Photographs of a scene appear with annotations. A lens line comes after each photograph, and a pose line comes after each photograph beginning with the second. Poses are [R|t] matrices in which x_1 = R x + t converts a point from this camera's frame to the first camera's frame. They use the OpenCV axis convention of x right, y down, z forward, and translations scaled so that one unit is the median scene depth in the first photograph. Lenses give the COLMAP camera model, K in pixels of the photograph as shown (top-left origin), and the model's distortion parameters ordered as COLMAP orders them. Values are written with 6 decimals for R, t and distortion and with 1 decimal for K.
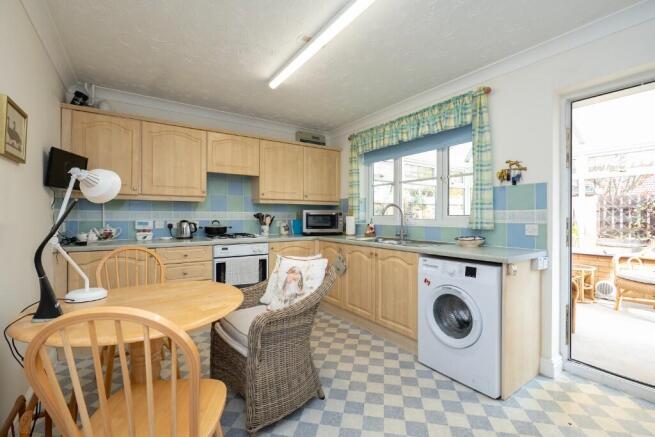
lens RADIAL K [[297.3, 0, 329.5], [0, 297.3, 214.3], [0, 0, 1]] dist [0.001571, 0.002882]
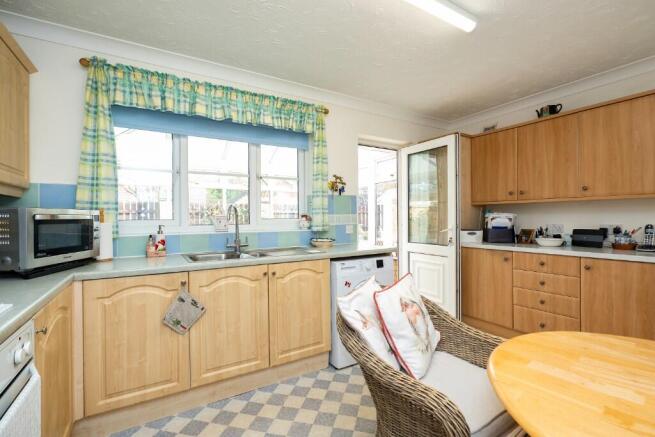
lens RADIAL K [[297.3, 0, 330.9], [0, 297.3, 222.0], [0, 0, 1]] dist [0.001571, 0.002882]
pose [[0.062715, -0.011546, 0.997965, -0.594451], [0.005616, 0.999921, 0.011215, 0.002837], [-0.998016, 0.004901, 0.062775, 0.858724]]
